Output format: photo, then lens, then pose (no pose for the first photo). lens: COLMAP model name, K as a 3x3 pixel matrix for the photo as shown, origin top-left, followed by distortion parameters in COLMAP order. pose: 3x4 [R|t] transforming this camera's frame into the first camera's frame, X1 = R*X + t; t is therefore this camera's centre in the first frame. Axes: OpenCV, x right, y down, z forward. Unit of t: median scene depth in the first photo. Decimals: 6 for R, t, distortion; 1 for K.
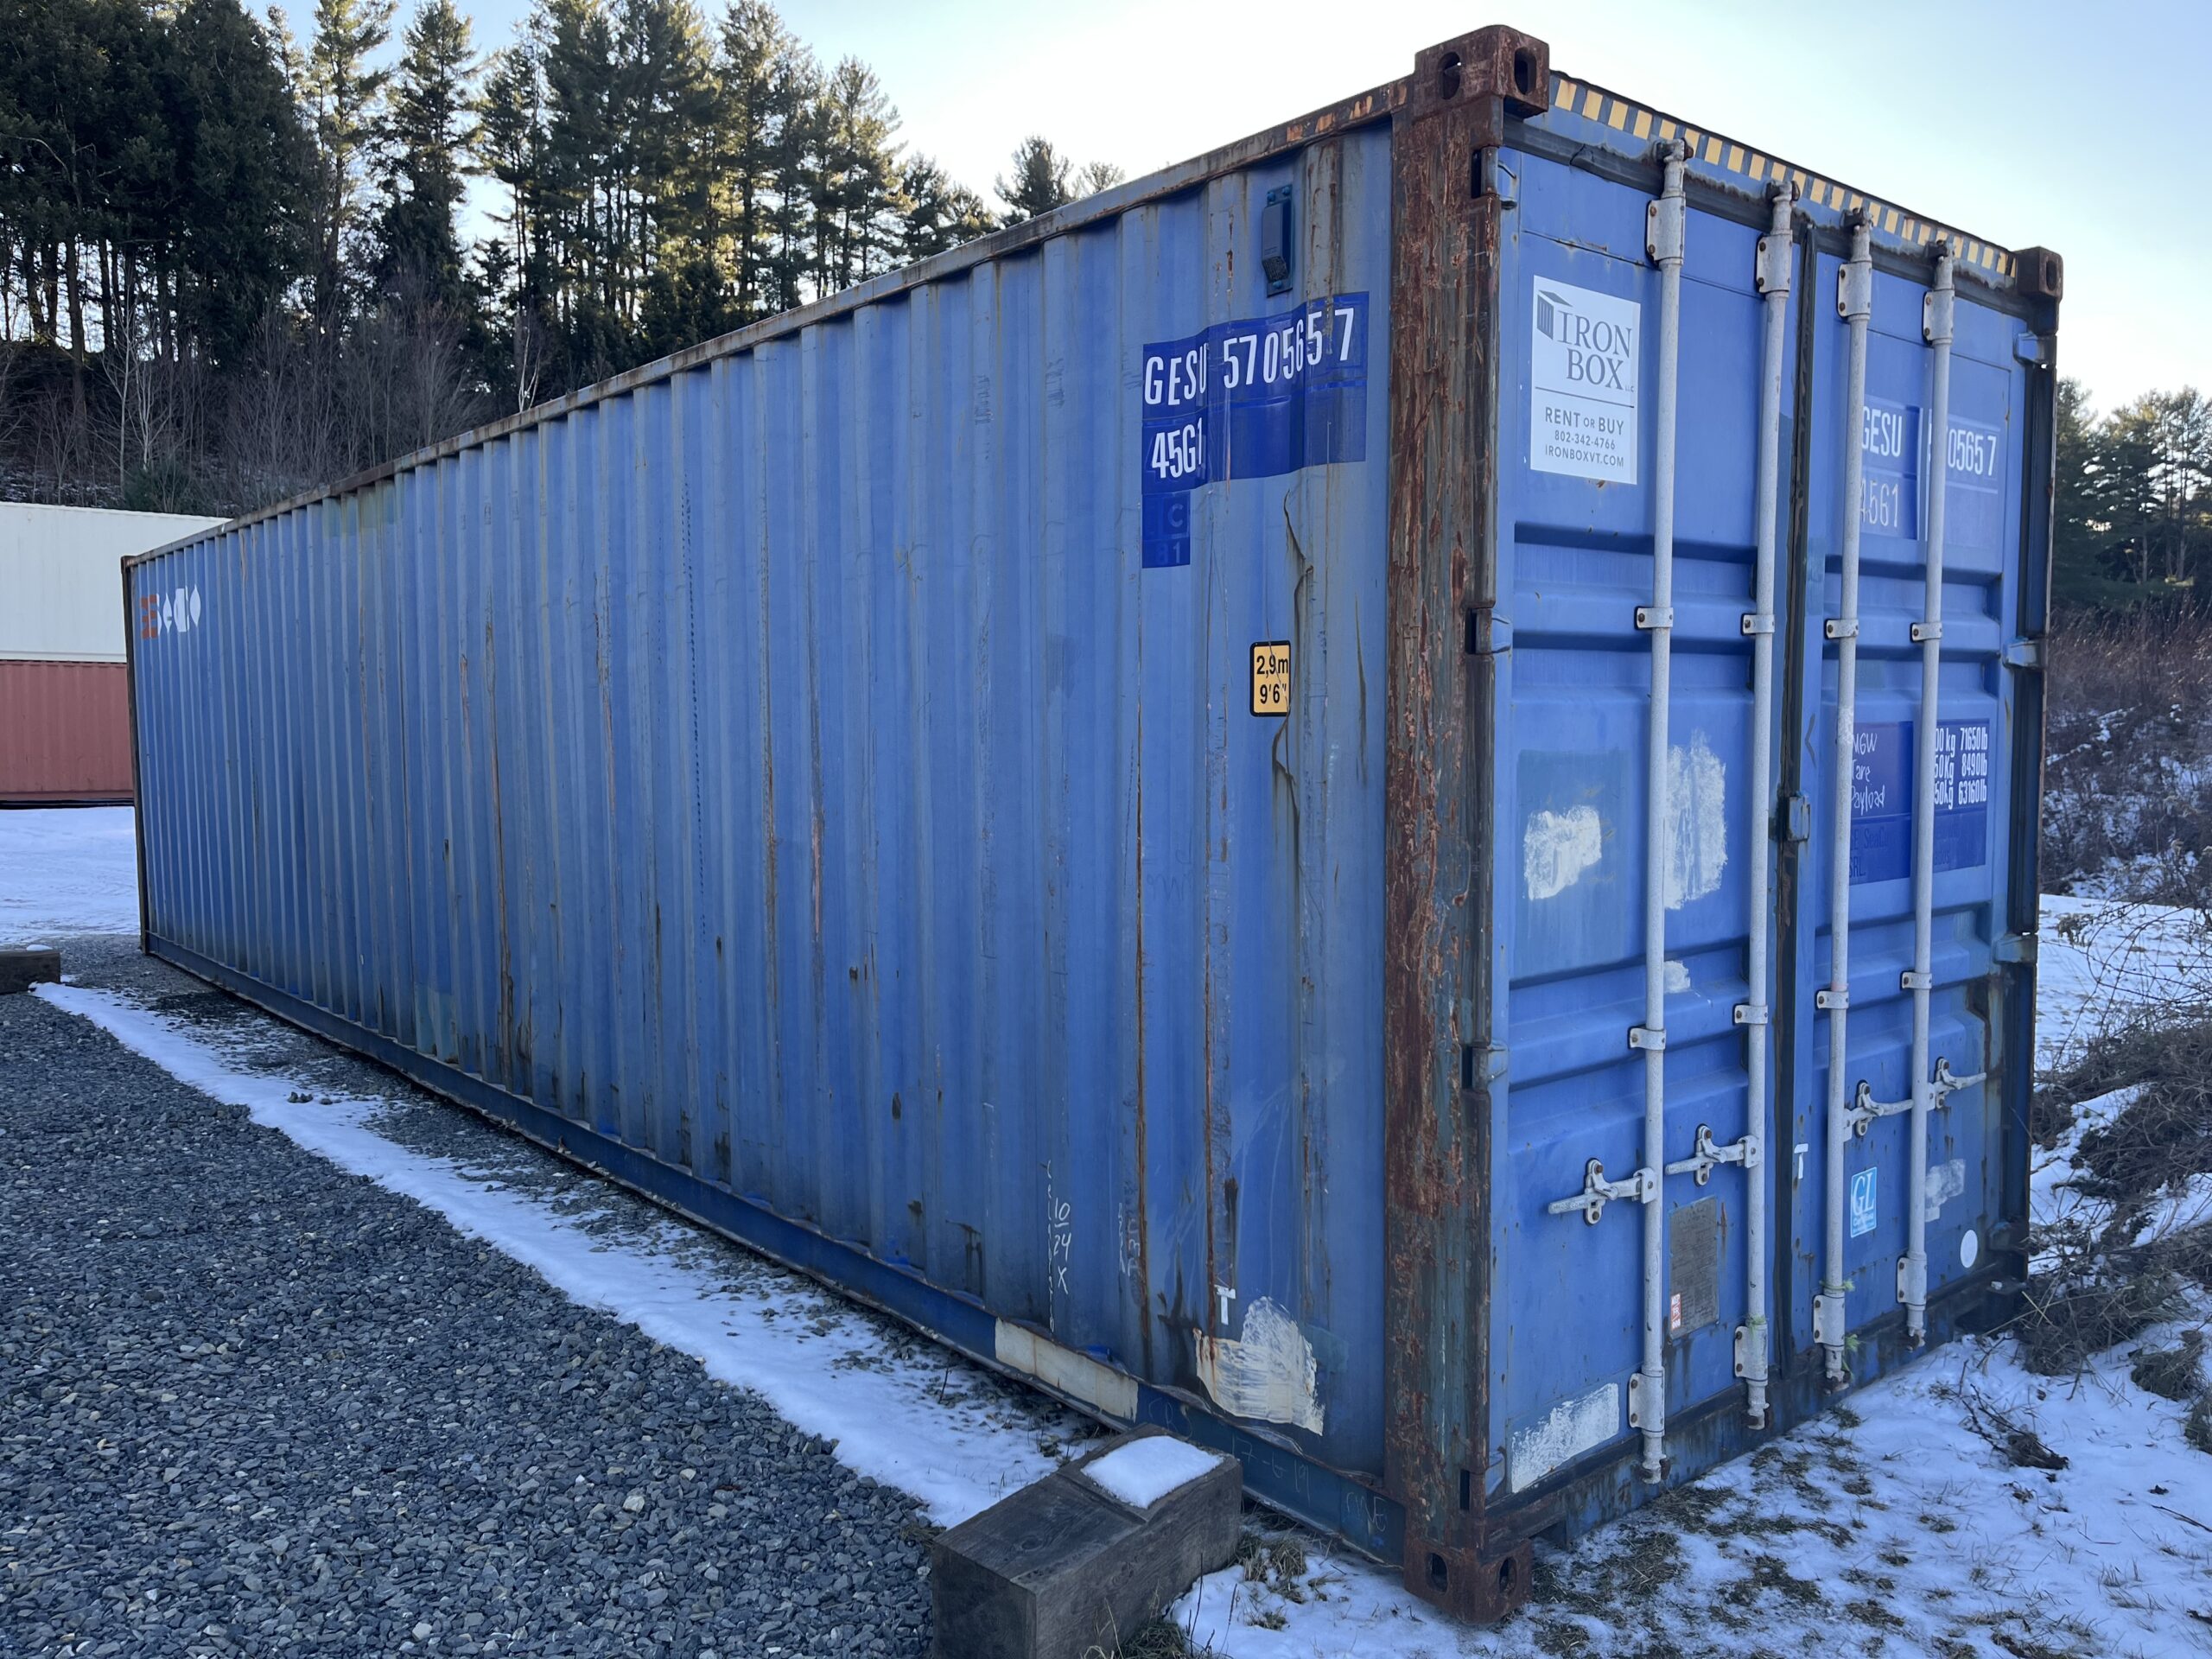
lens RADIAL K [[1662.3, 0, 1106.0], [0, 1662.3, 829.5], [0, 0, 1]] dist [0.038441, -0.003643]
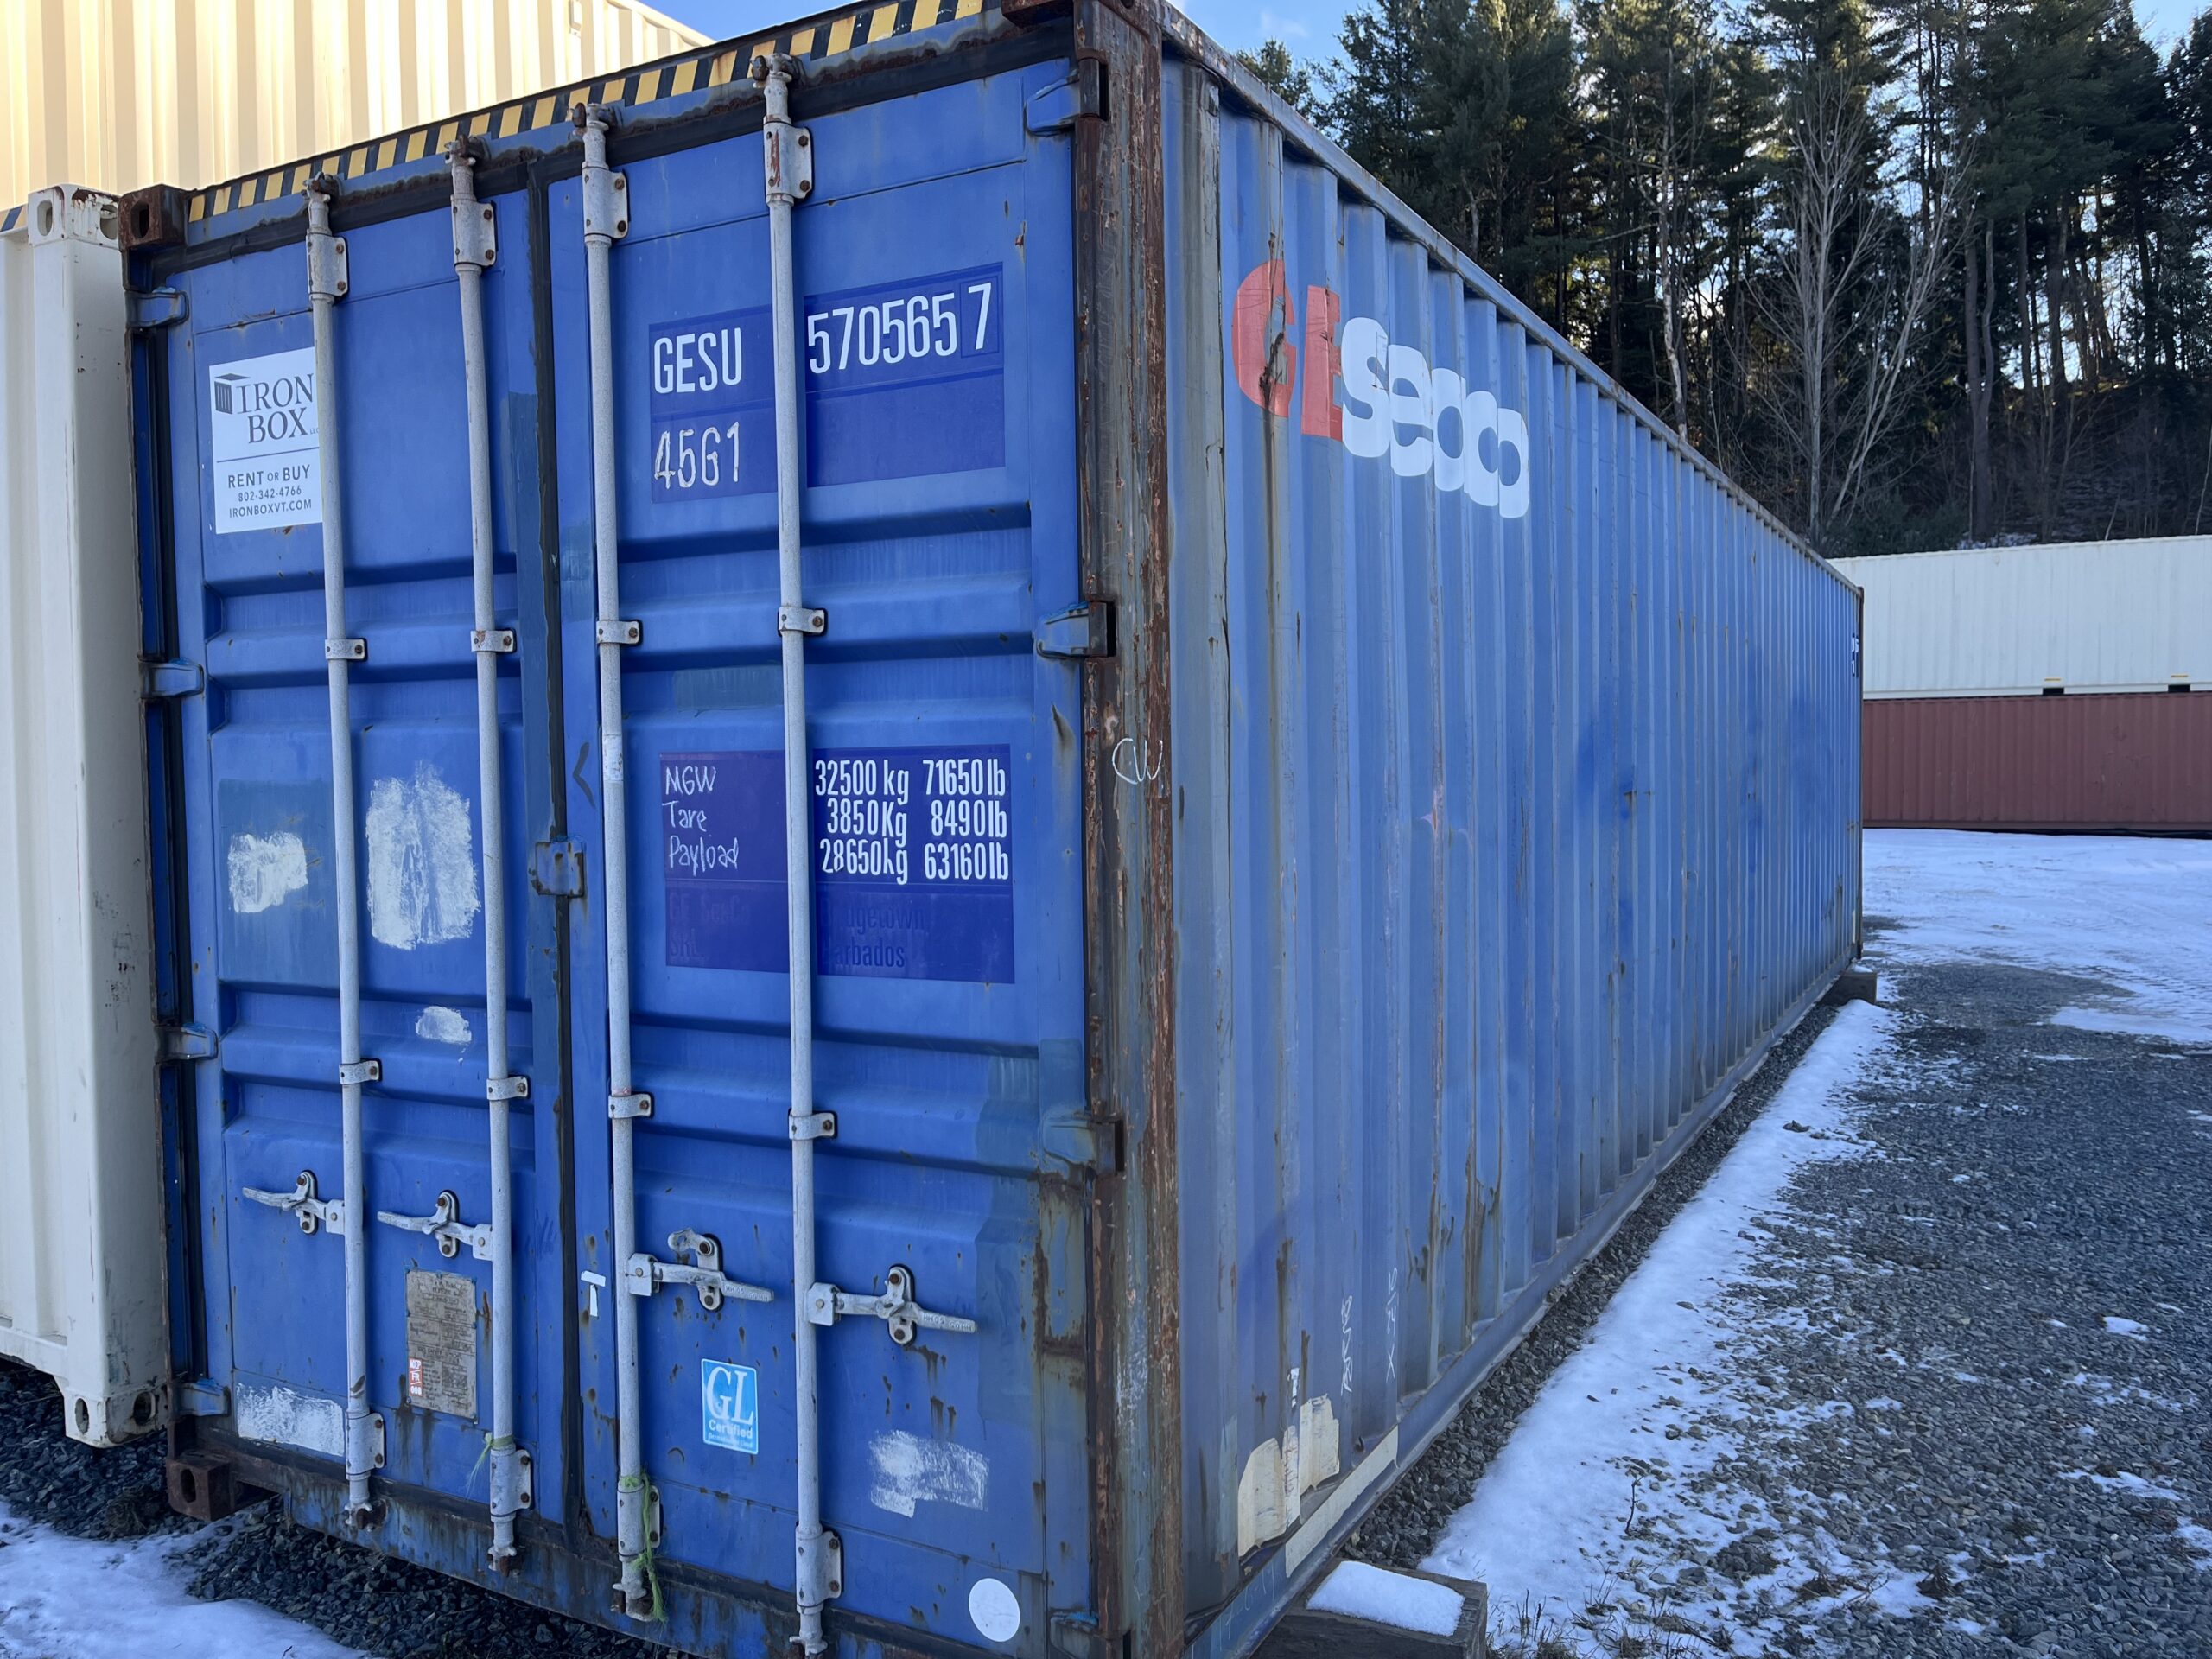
lens RADIAL K [[1684.9, 0, 1106.0], [0, 1684.9, 829.5], [0, 0, 1]] dist [0.061110, -0.067135]
pose [[0.359047, 0.039149, -0.932498, 1.476270], [-0.053074, 0.998360, 0.021478, -0.066700], [0.931809, 0.041780, 0.360536, 1.085373]]
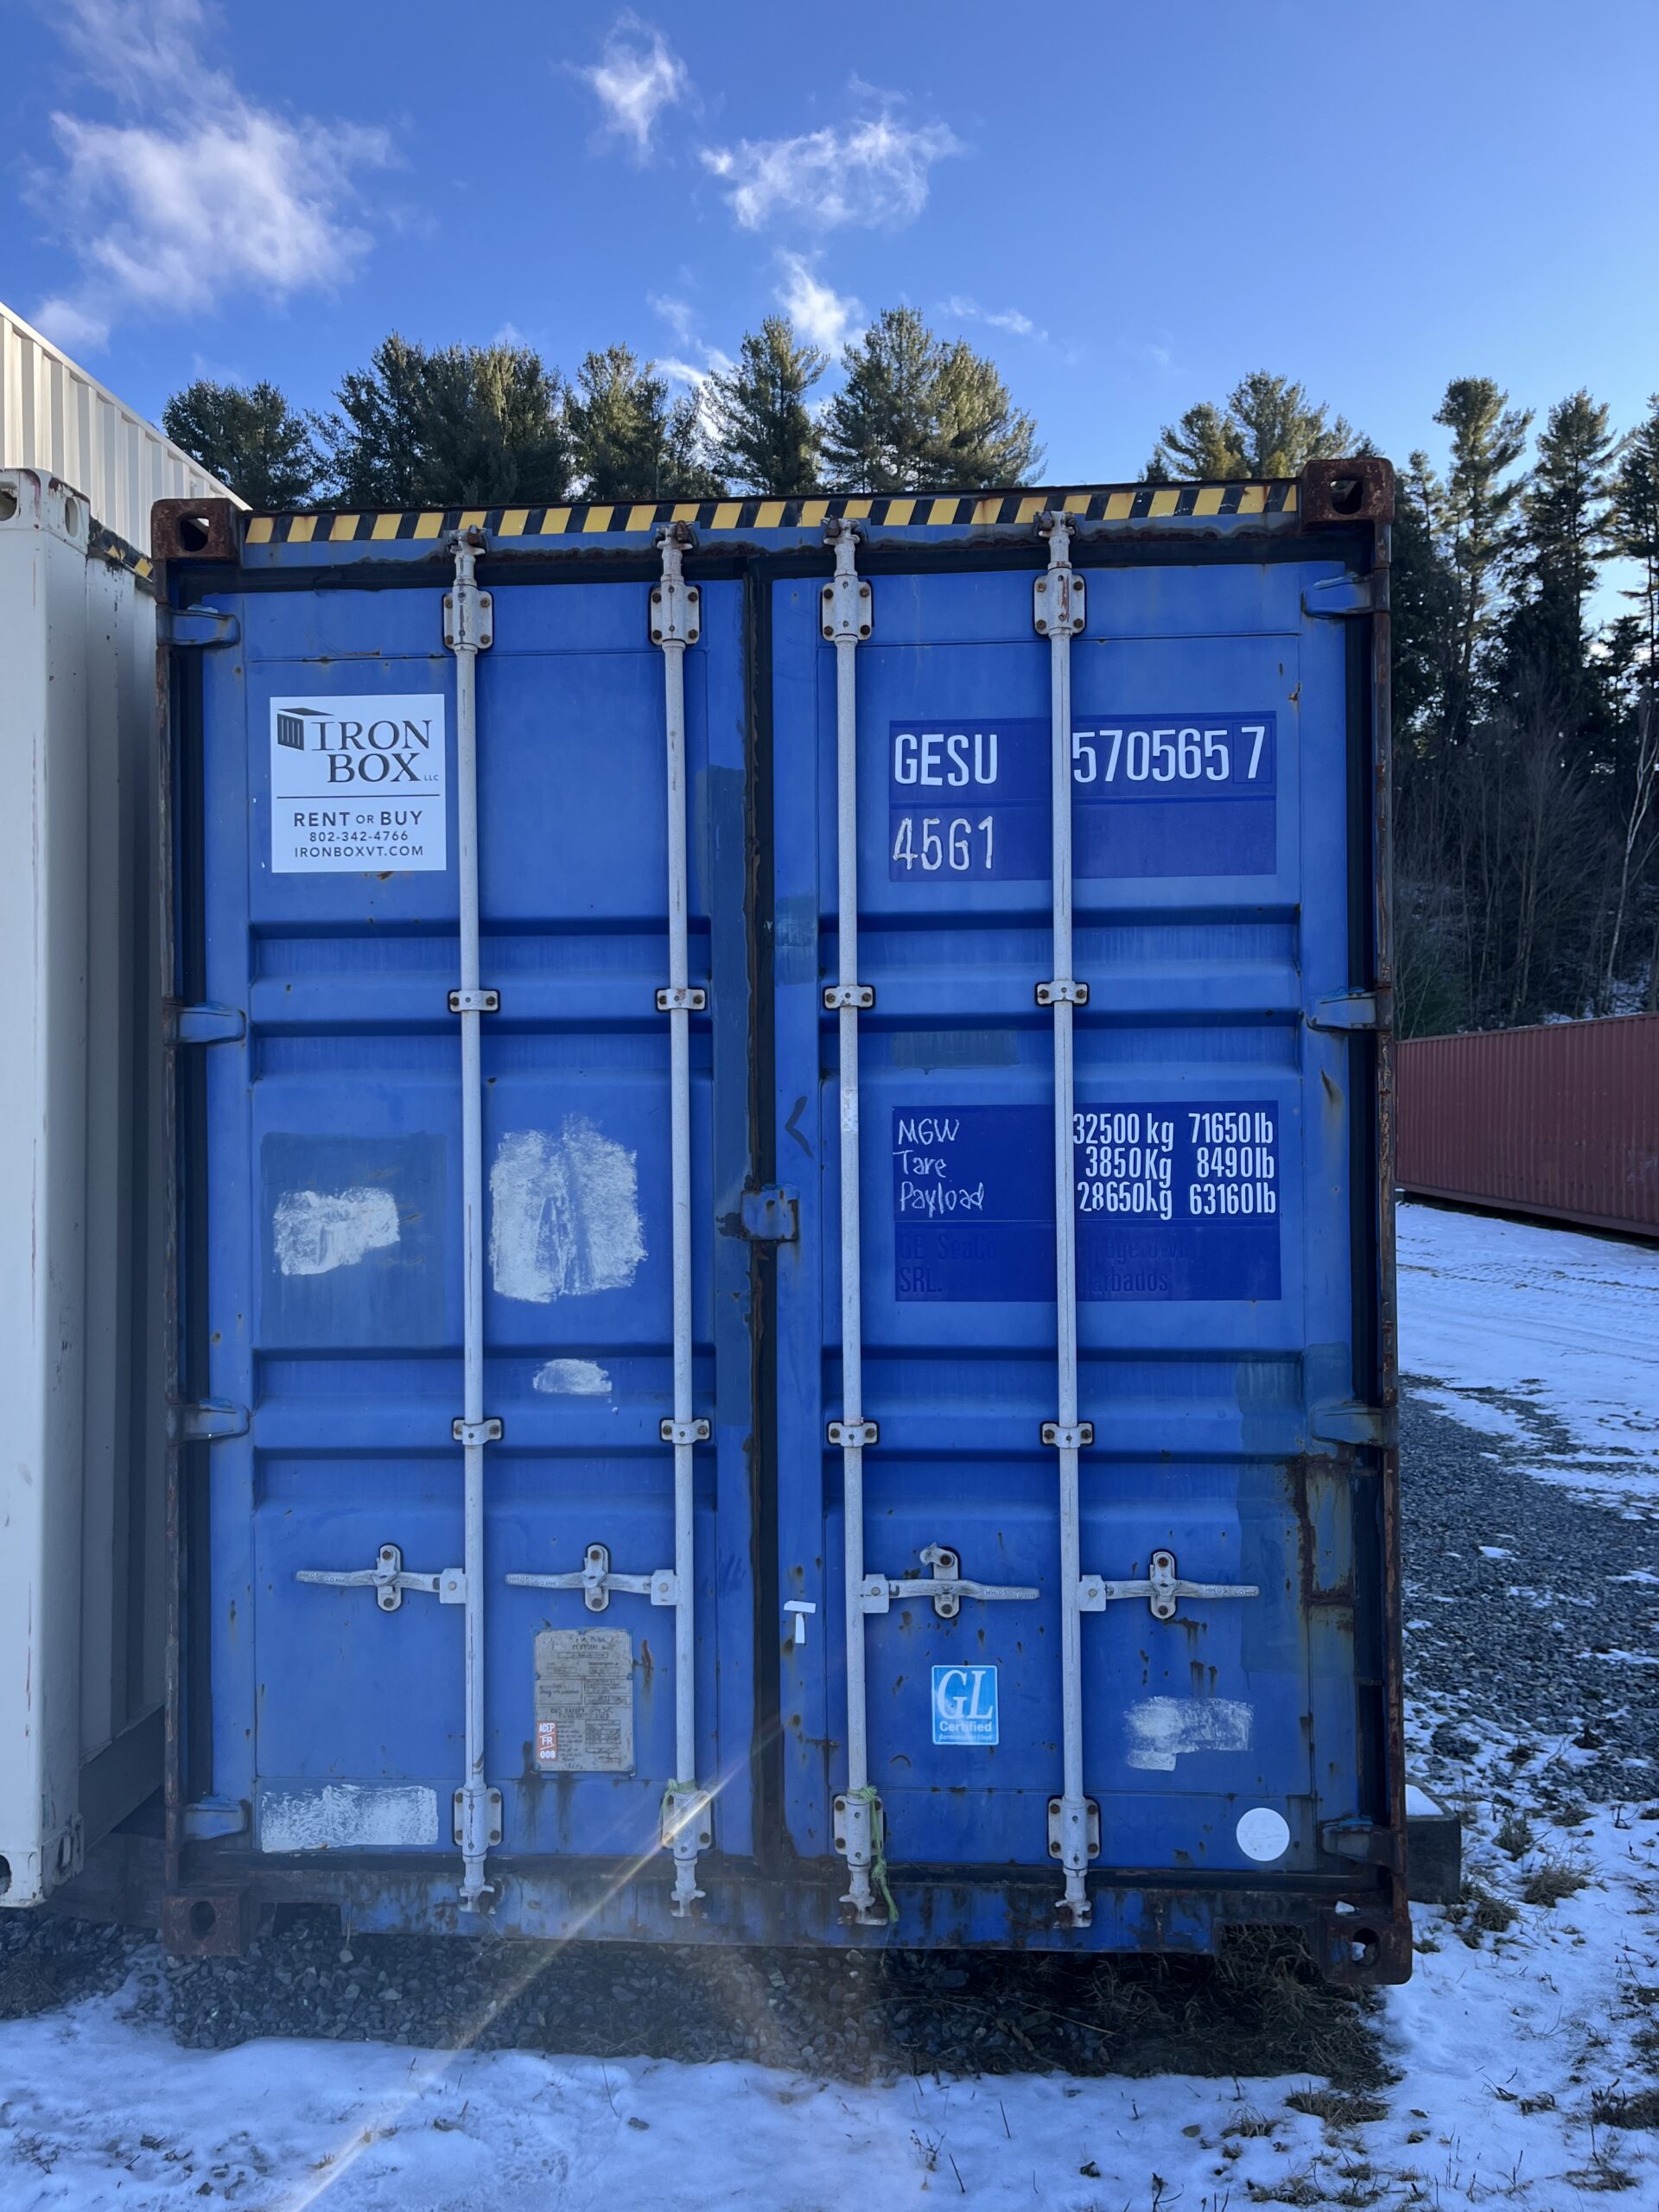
lens RADIAL K [[1684.9, 0, 829.5], [0, 1684.9, 1106.0], [0, 0, 1]] dist [0.061110, -0.067135]
pose [[0.723420, -0.005556, -0.690386, 1.194708], [-0.042841, 0.997679, -0.052920, -0.021151], [0.689078, 0.067861, 0.721503, 0.439040]]
